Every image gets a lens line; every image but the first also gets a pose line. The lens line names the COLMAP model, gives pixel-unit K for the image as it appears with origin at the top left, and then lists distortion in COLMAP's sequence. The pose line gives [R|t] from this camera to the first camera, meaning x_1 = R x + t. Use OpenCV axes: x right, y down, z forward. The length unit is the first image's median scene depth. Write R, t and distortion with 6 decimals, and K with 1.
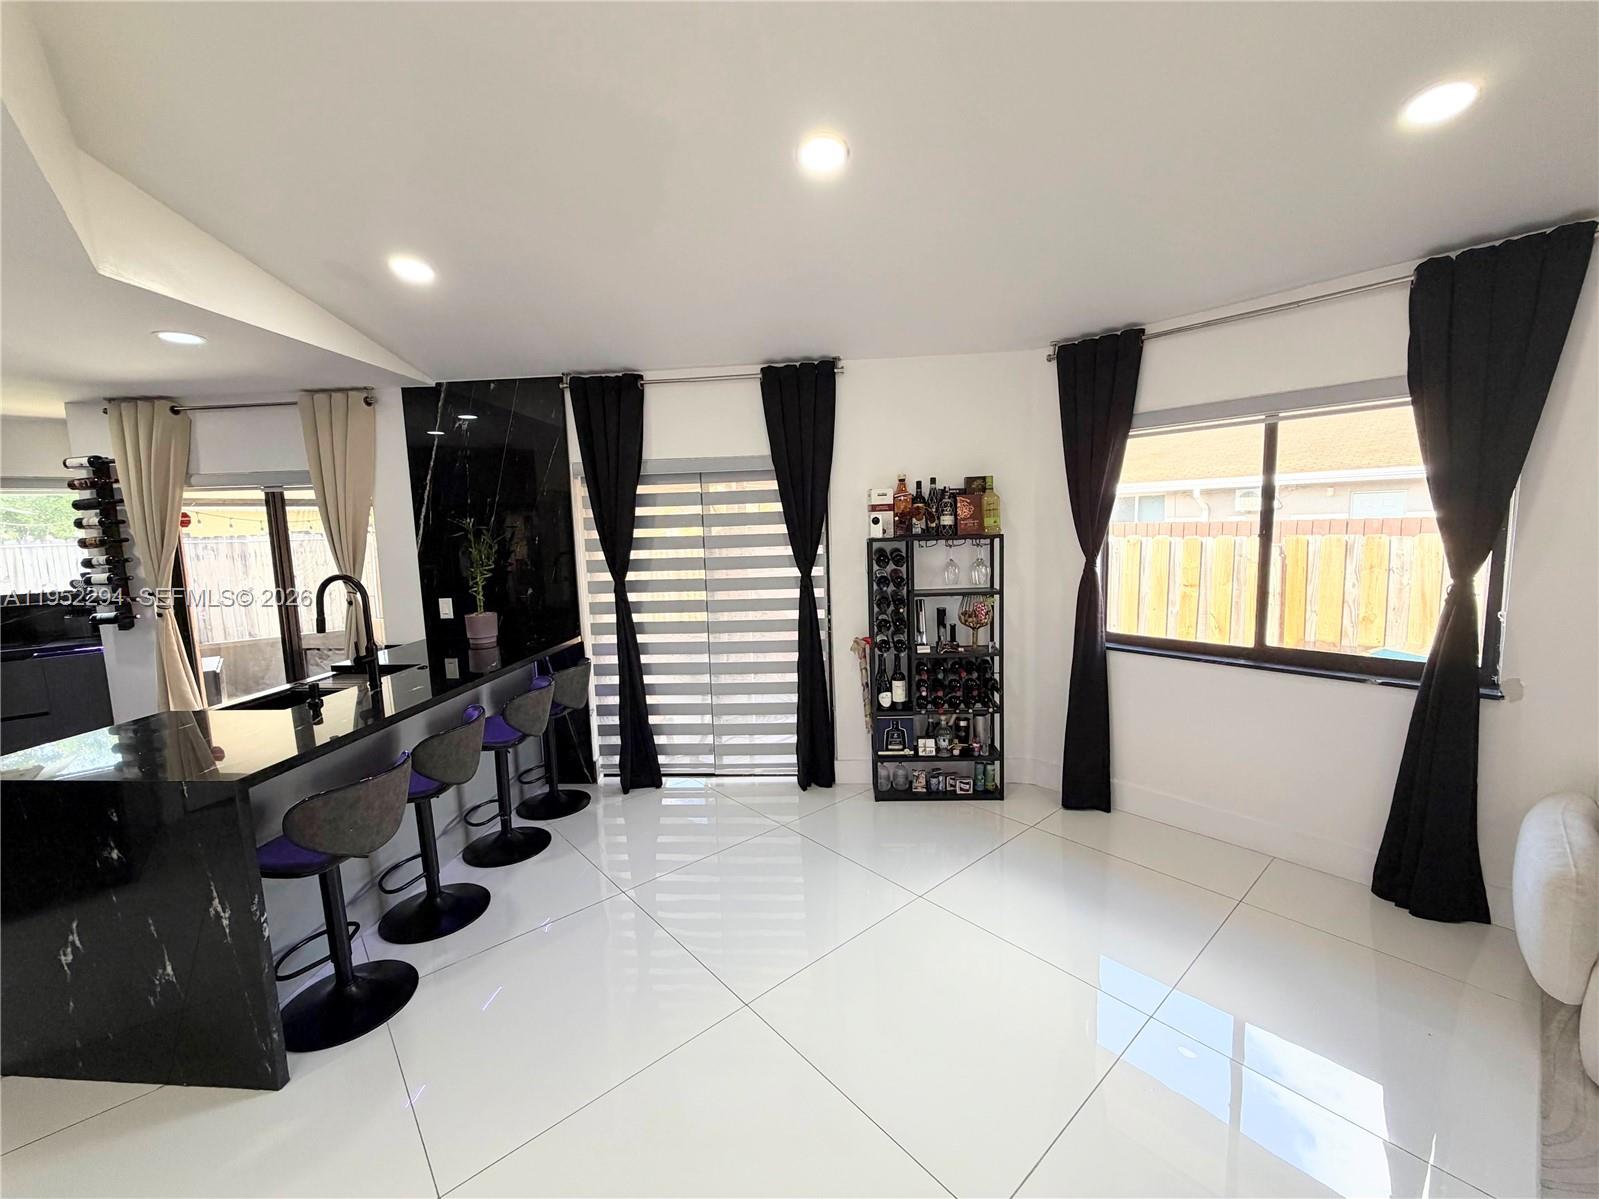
lens RADIAL K [[640.4, 0, 794.7], [0, 640.4, 596.7], [0, 0, 1]] dist [0.001516, 0.000048]
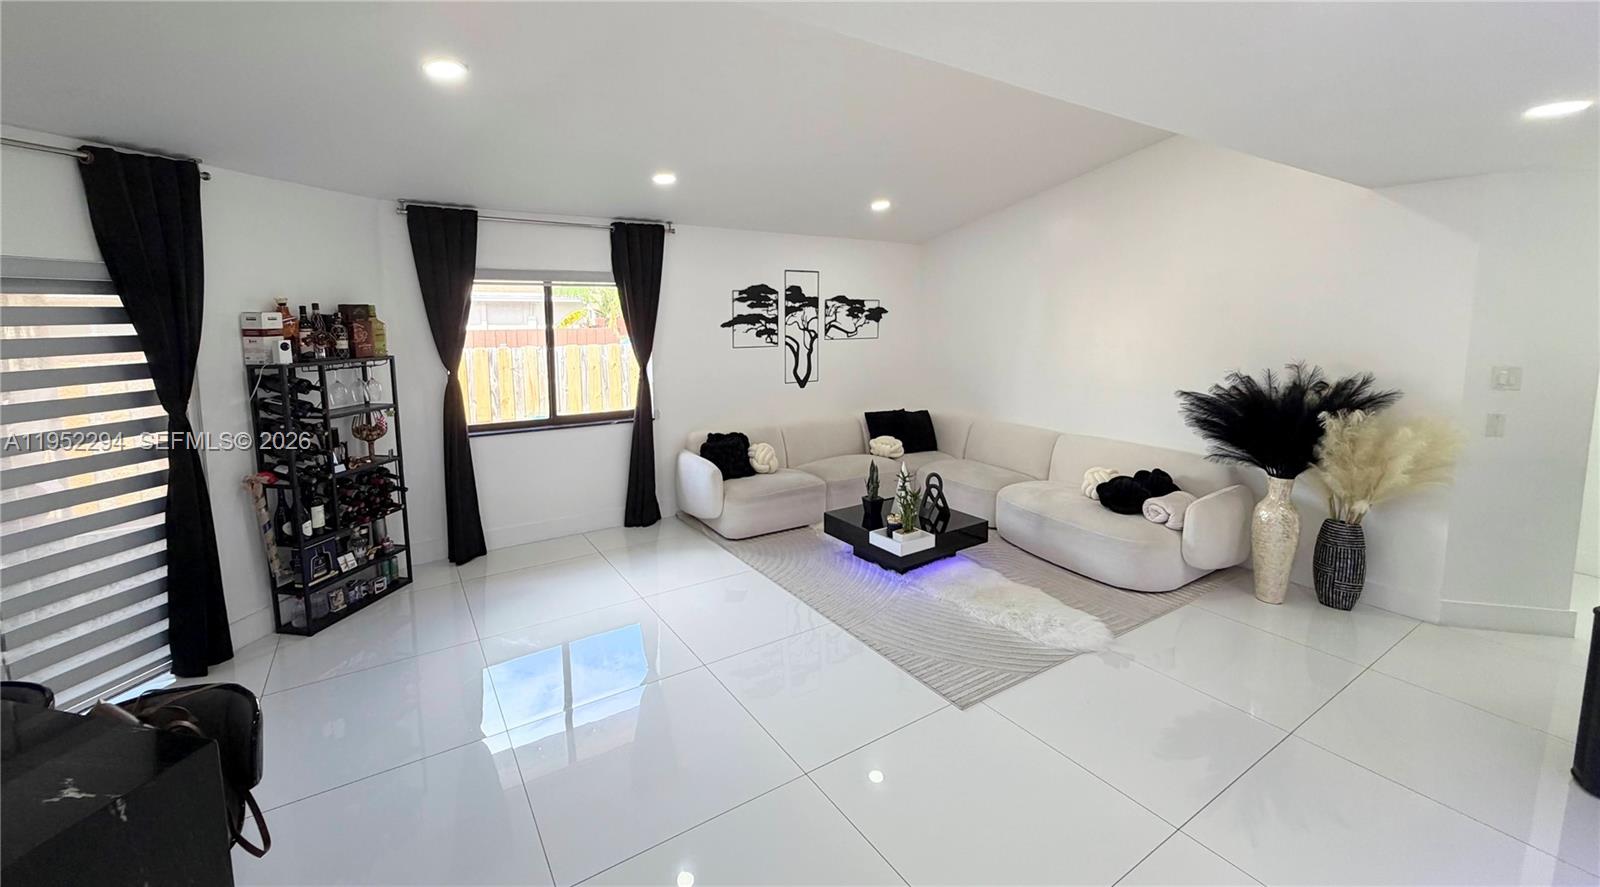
lens RADIAL K [[634.5, 0, 798.1], [0, 634.5, 384.1], [0, 0, 1]] dist [0.000147, -0.000053]
pose [[0.128496, -0.079431, 0.988524, -0.664884], [0.110873, 0.991689, 0.065273, -0.036058], [-0.985493, 0.101213, 0.136234, 0.105675]]
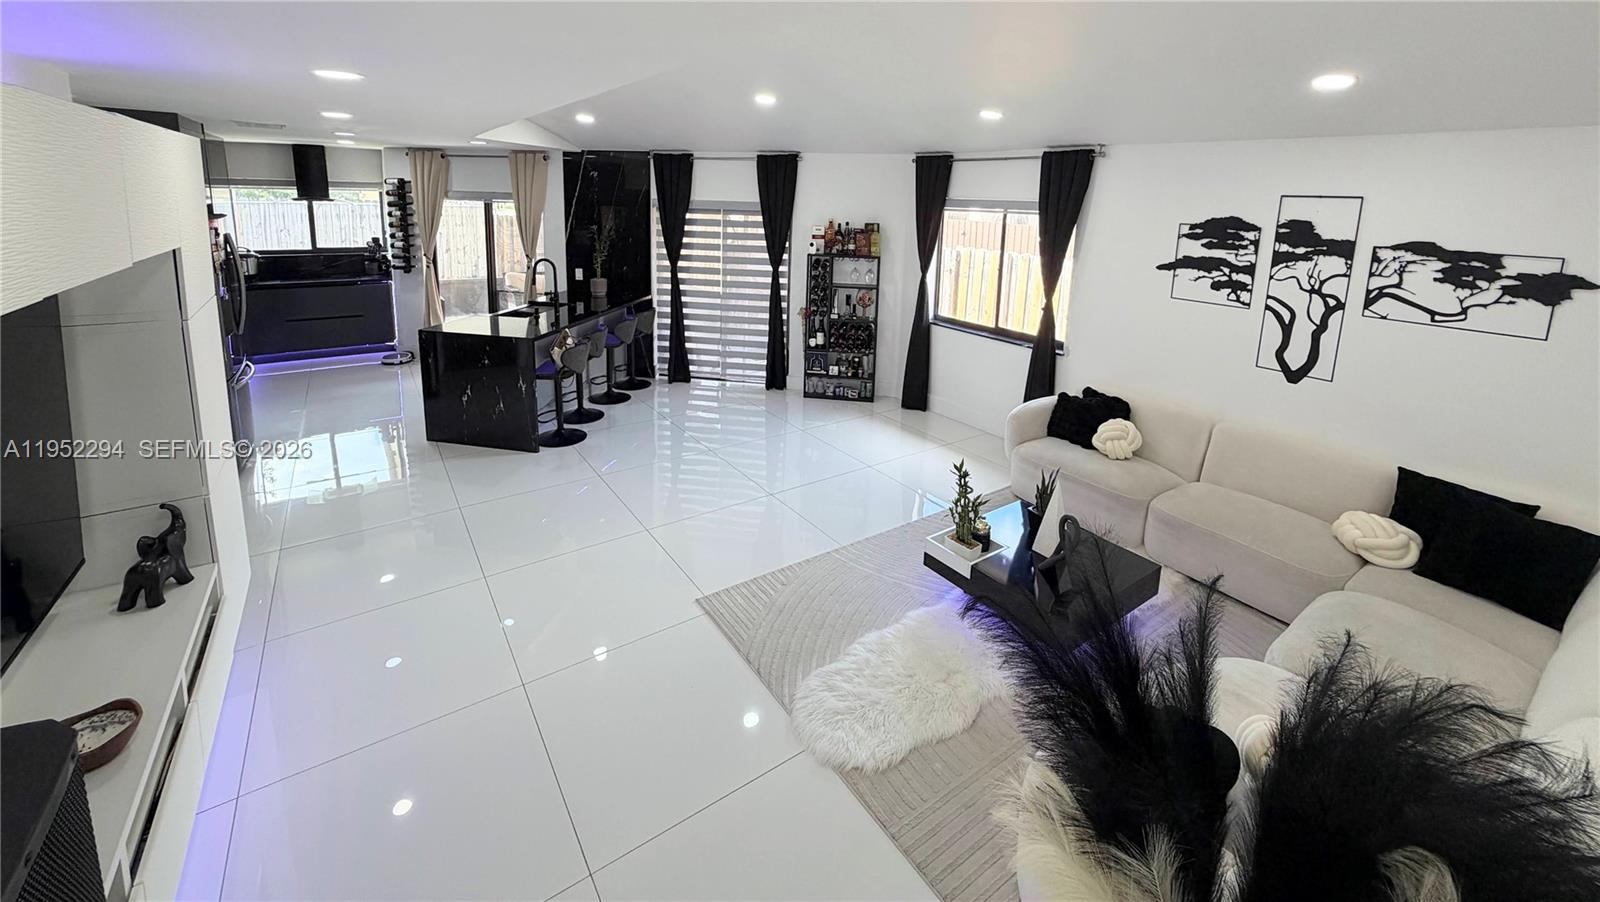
lens RADIAL K [[638.0, 0, 798.6], [0, 638.0, 299.9], [0, 0, 1]] dist [-0.000637, -0.000094]
pose [[0.993743, 0.074603, -0.083128, 0.232629], [-0.070355, 0.996118, 0.052912, -0.050298], [0.086753, -0.046733, 0.995133, -0.763618]]
